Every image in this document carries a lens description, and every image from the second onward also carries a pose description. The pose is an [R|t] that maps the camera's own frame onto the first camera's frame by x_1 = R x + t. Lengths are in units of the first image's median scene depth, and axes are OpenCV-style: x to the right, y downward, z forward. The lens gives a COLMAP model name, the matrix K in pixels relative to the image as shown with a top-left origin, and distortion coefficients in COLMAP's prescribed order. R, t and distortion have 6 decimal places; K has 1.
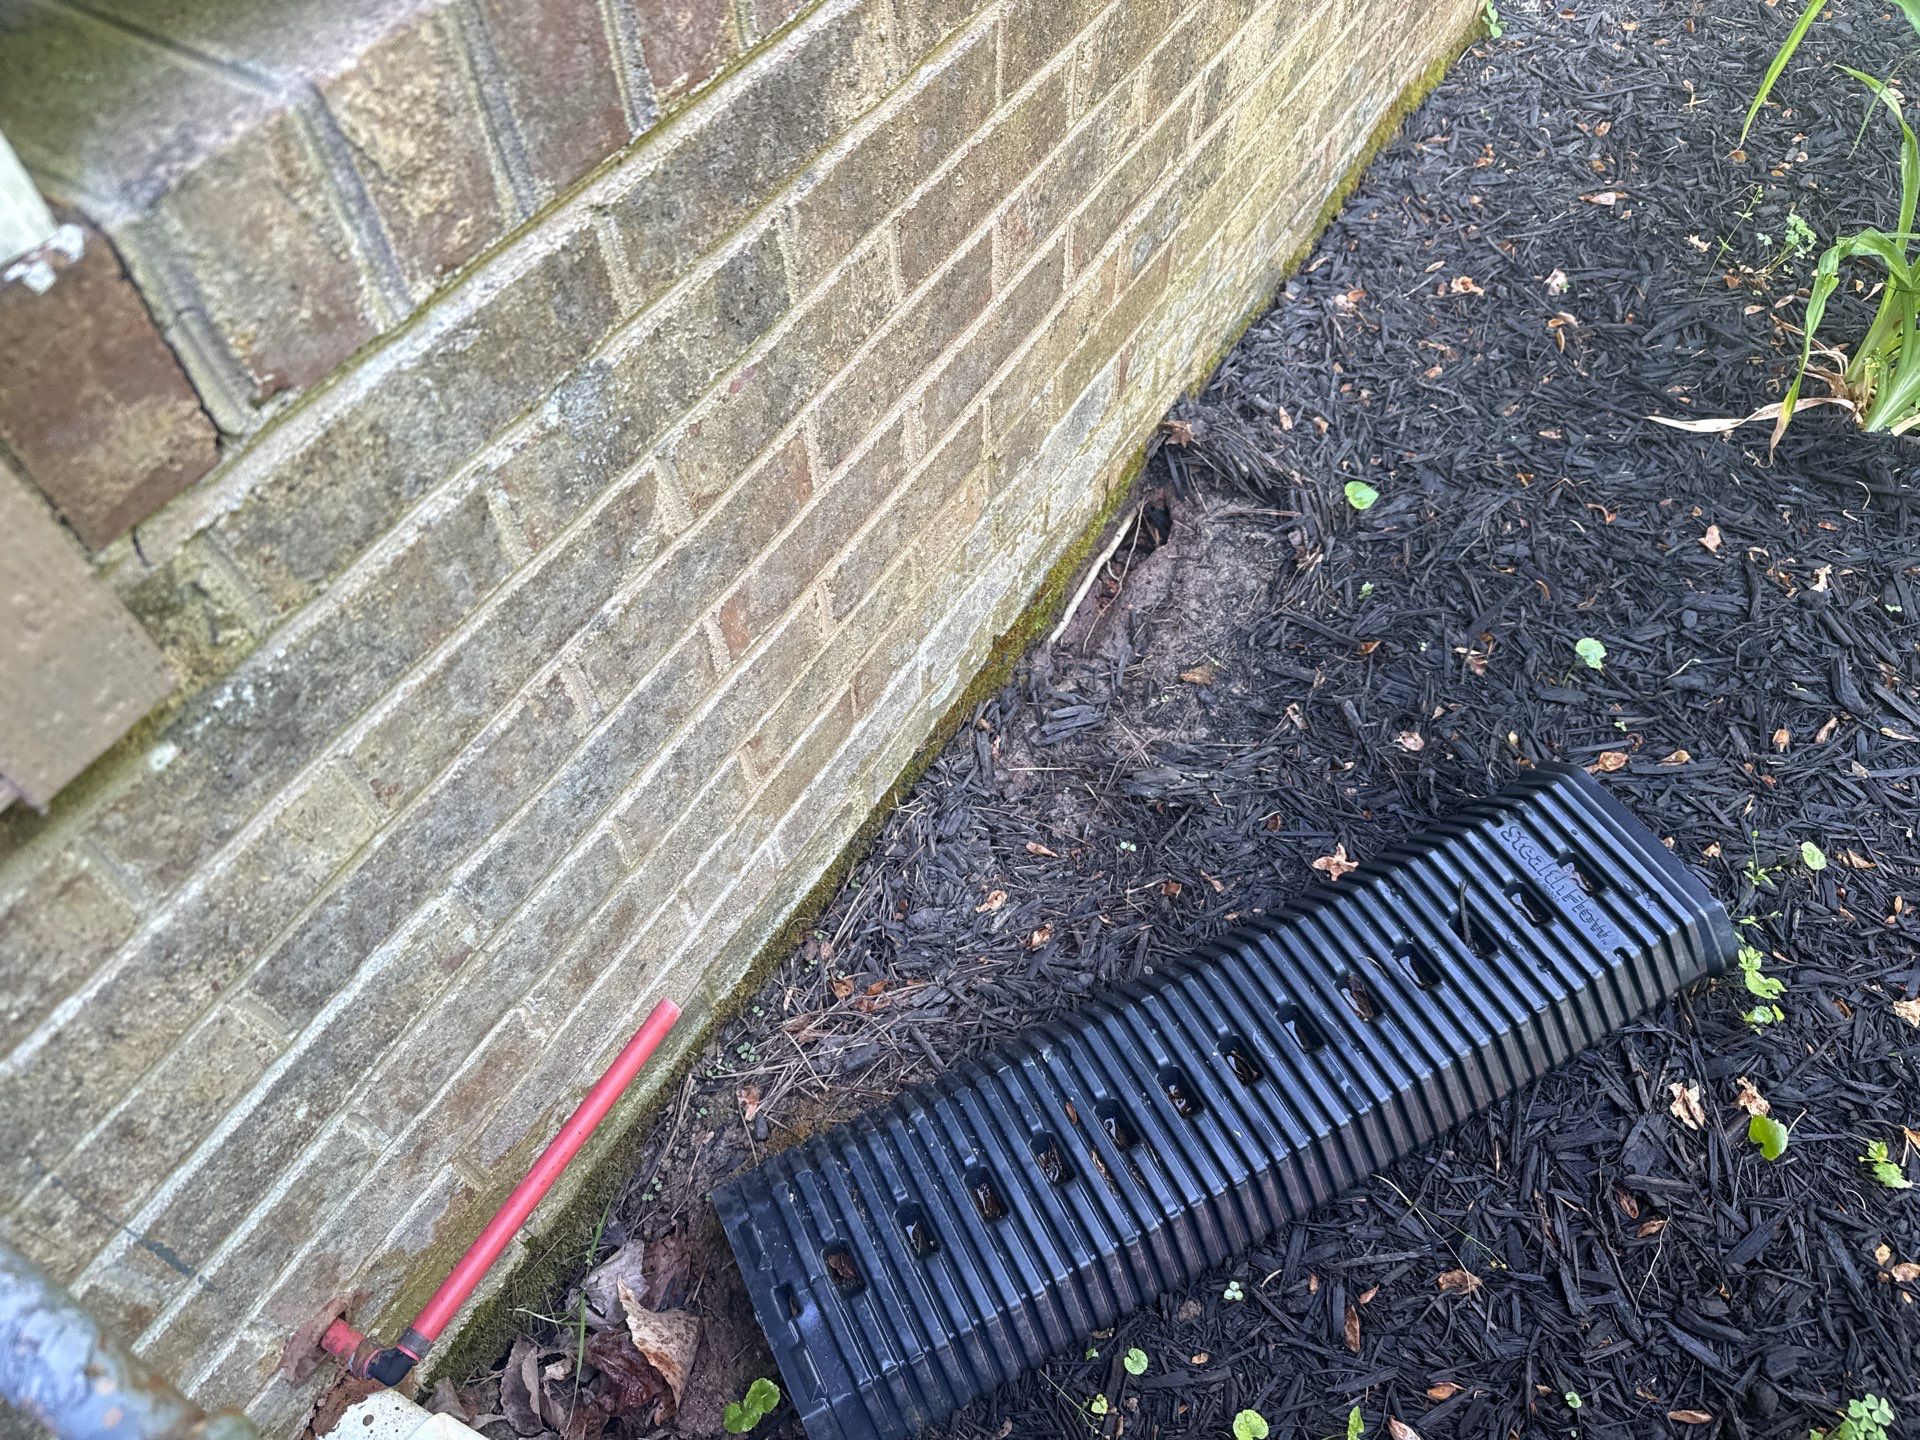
lens RADIAL K [[1365.3, 0, 958.6], [0, 1365.3, 719.3], [0, 0, 1]] dist [0.002920, -0.006535]
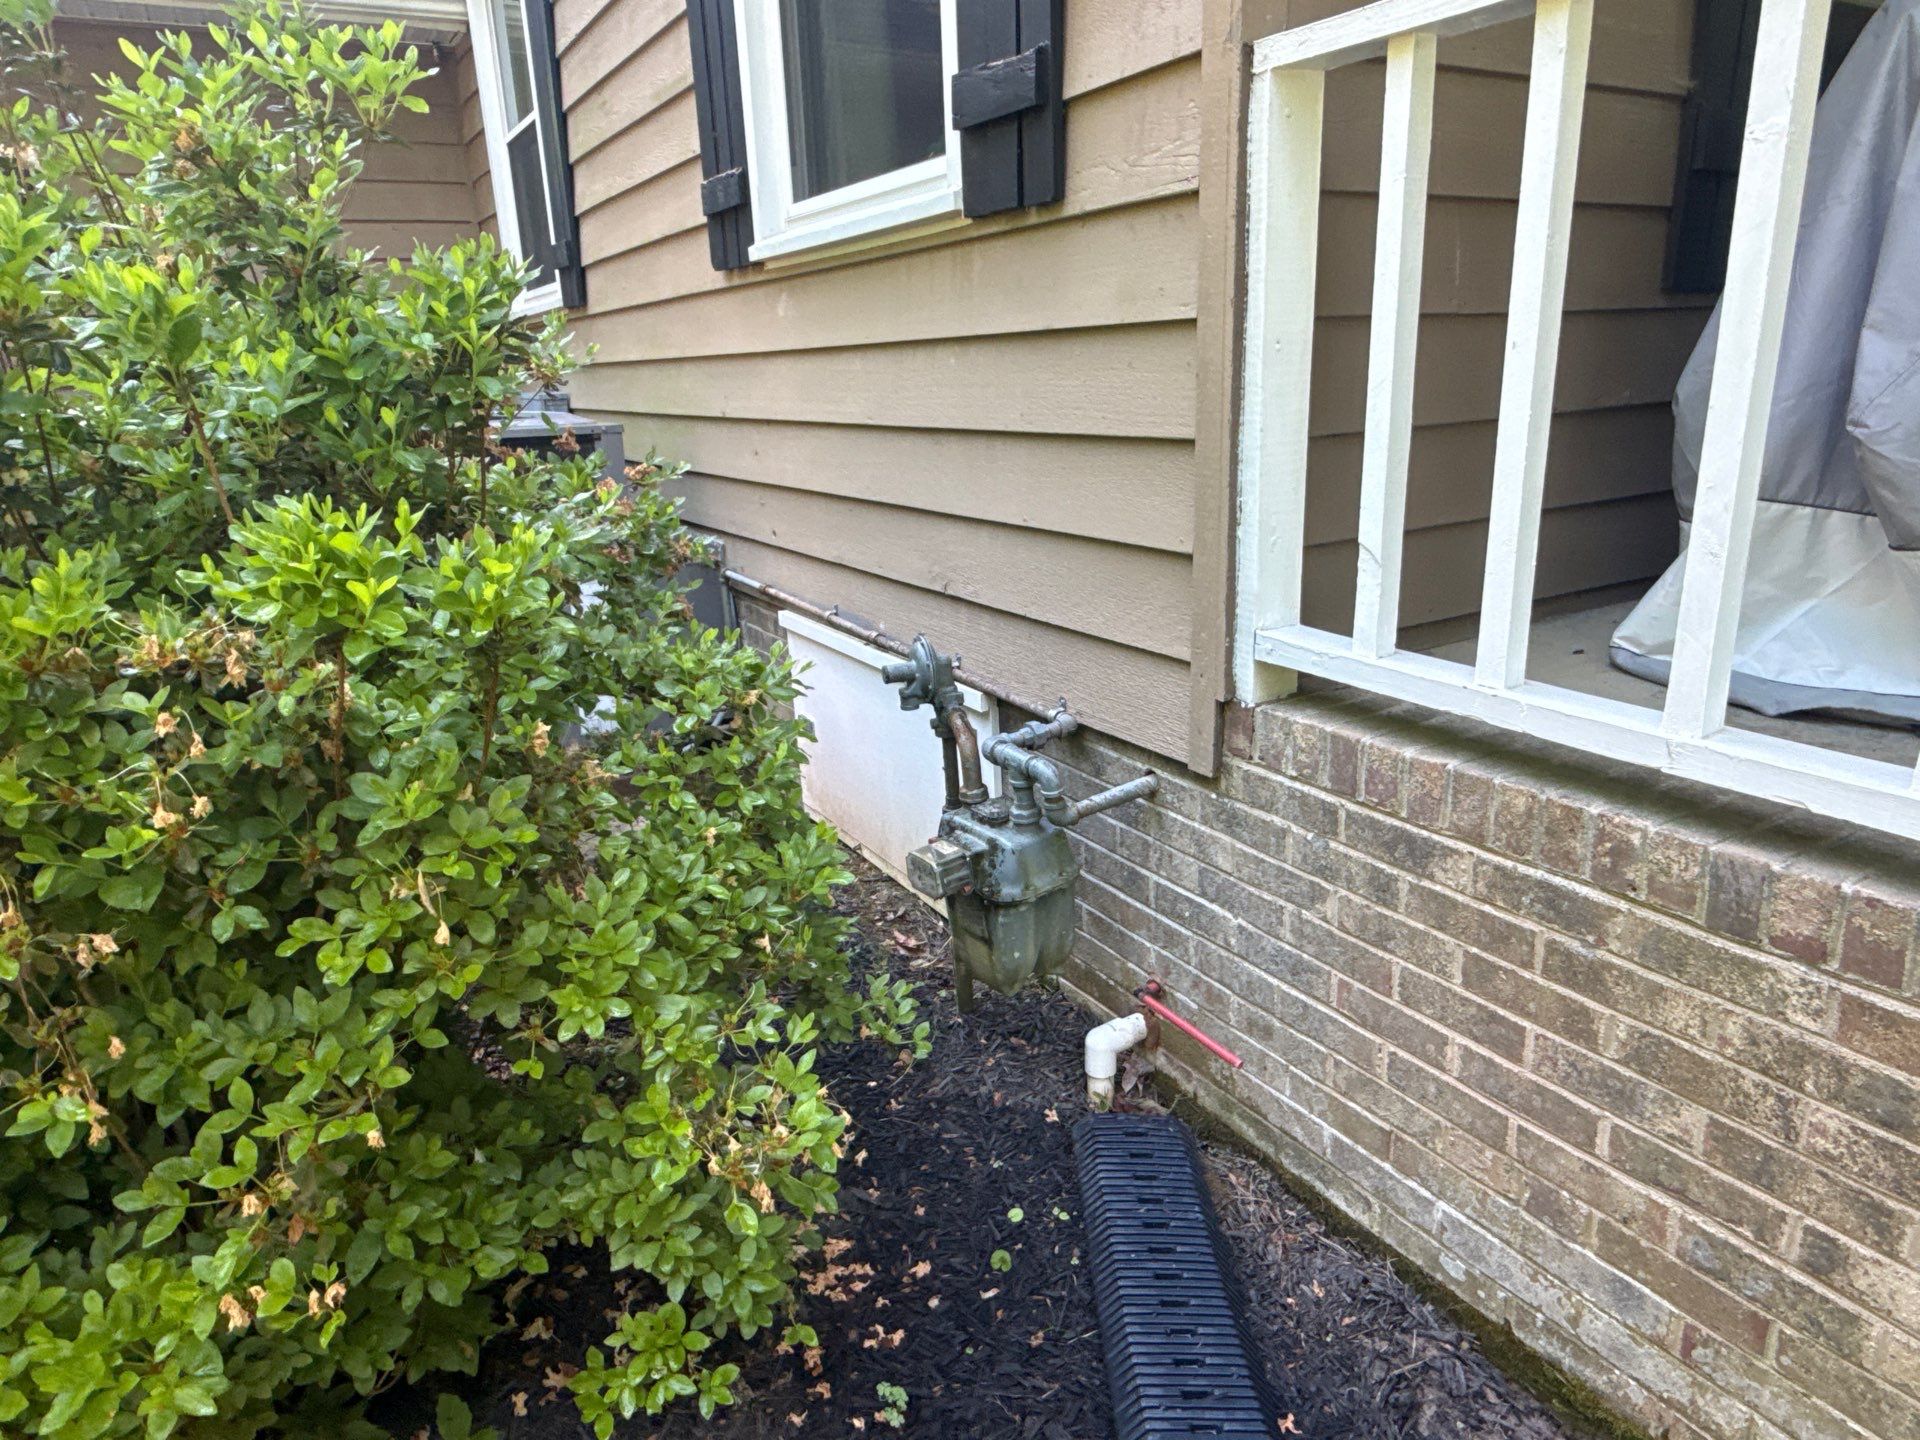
lens RADIAL K [[1185.1, 0, 956.5], [0, 1185.1, 720.9], [0, 0, 1]] dist [-0.015484, 0.002471]
pose [[-0.456539, 0.294502, -0.839548, 2.589191], [-0.706417, 0.453670, 0.543285, -1.381967], [0.540877, 0.841101, 0.000923, 0.278969]]
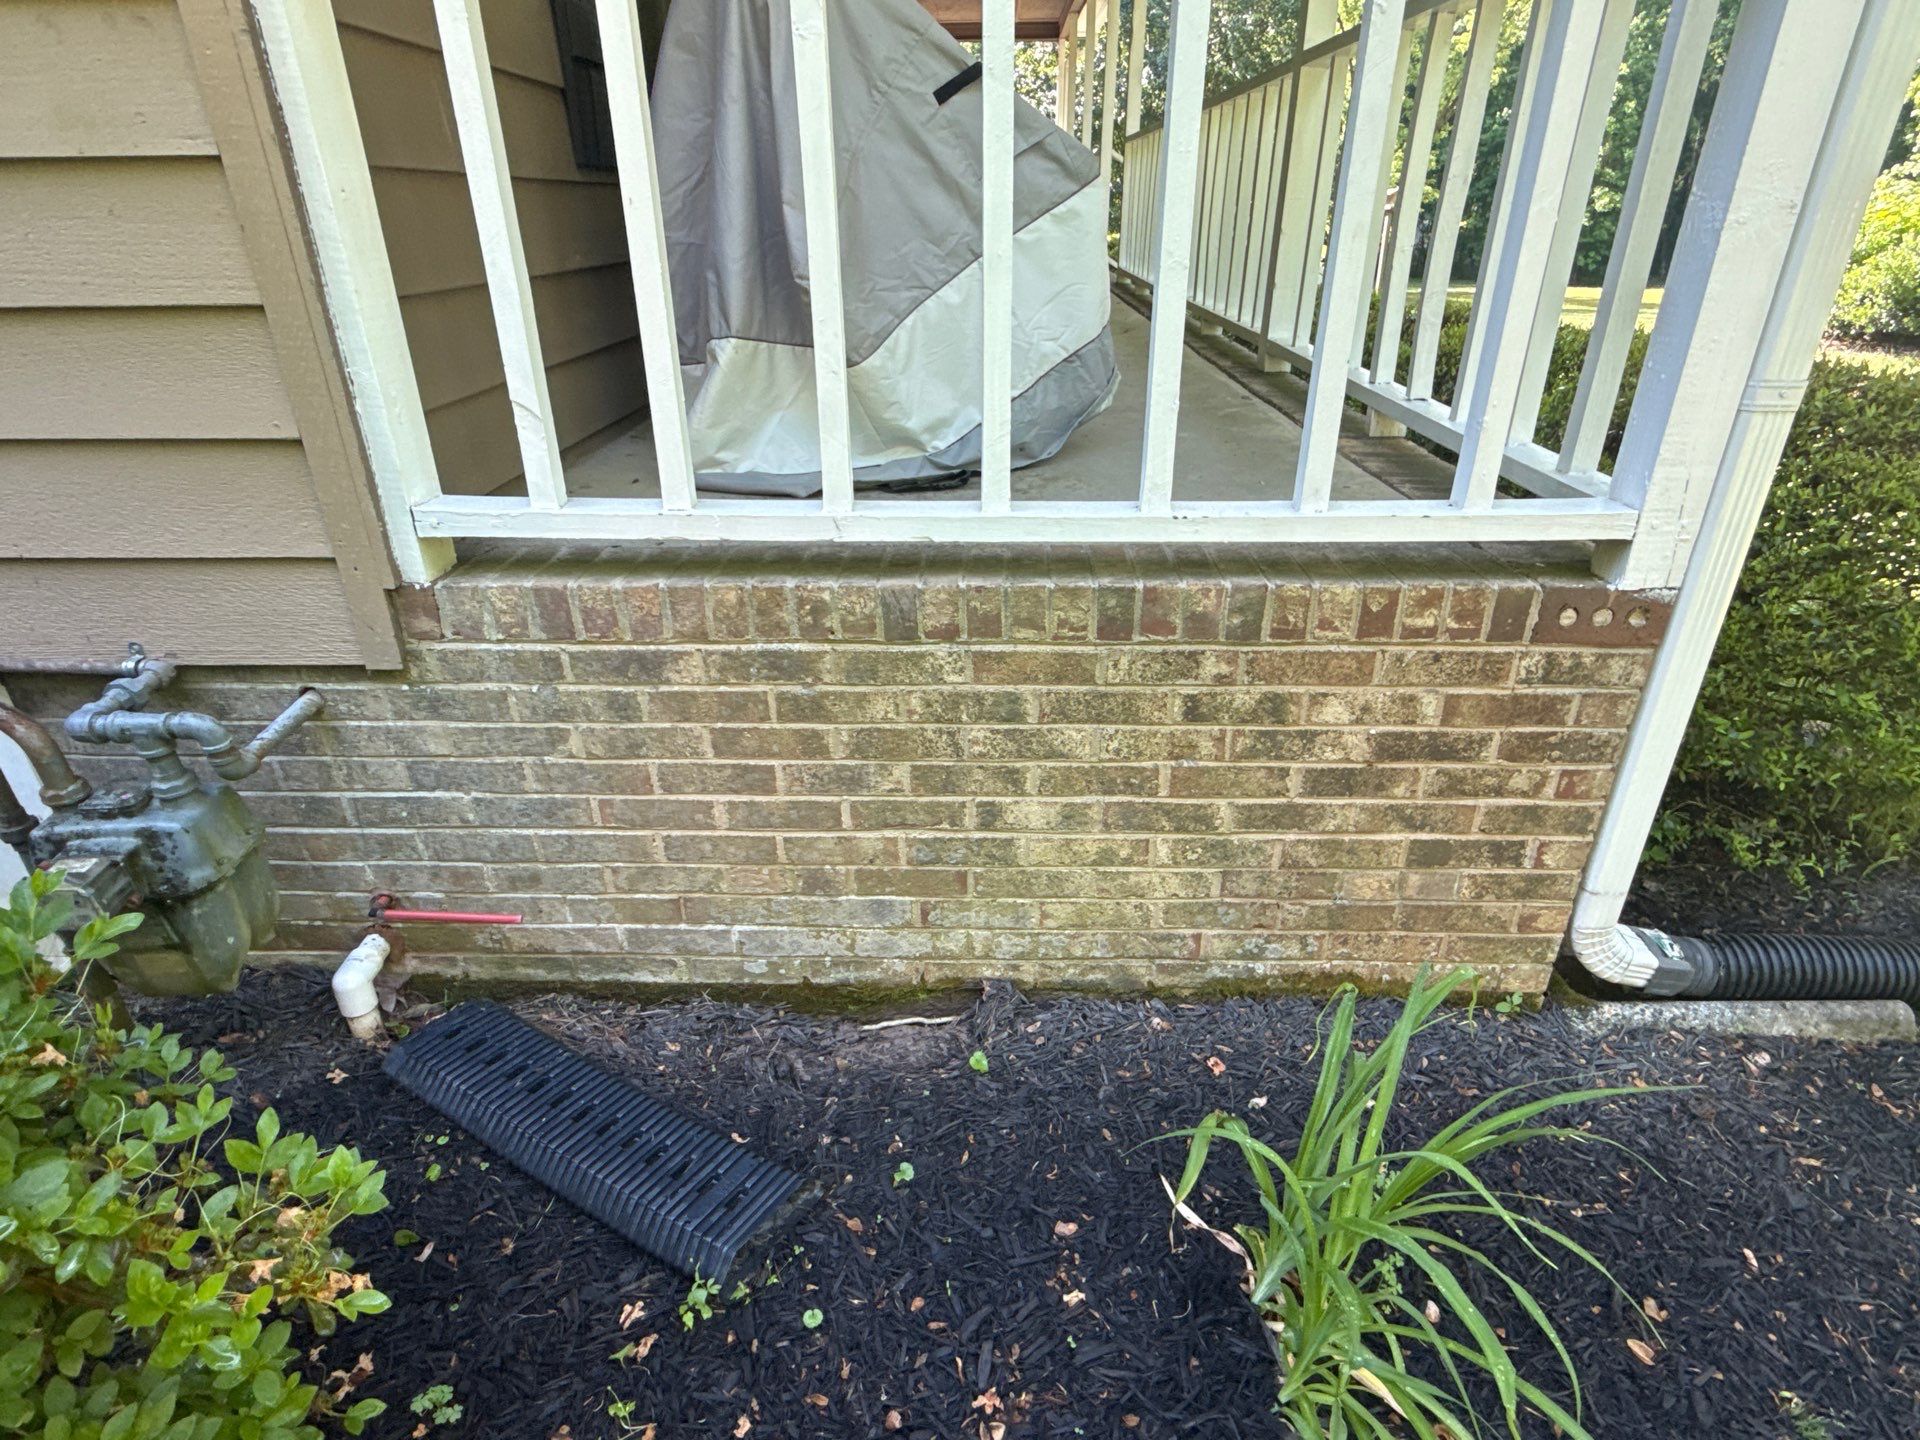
lens RADIAL K [[1022.3, 0, 959.3], [0, 1022.3, 720.2], [0, 0, 1]] dist [-0.005175, 0.001748]
pose [[0.517482, 0.395378, -0.758873, 2.476276], [-0.710704, 0.692506, -0.123835, -0.654550], [0.476562, 0.603417, 0.639356, -0.165868]]
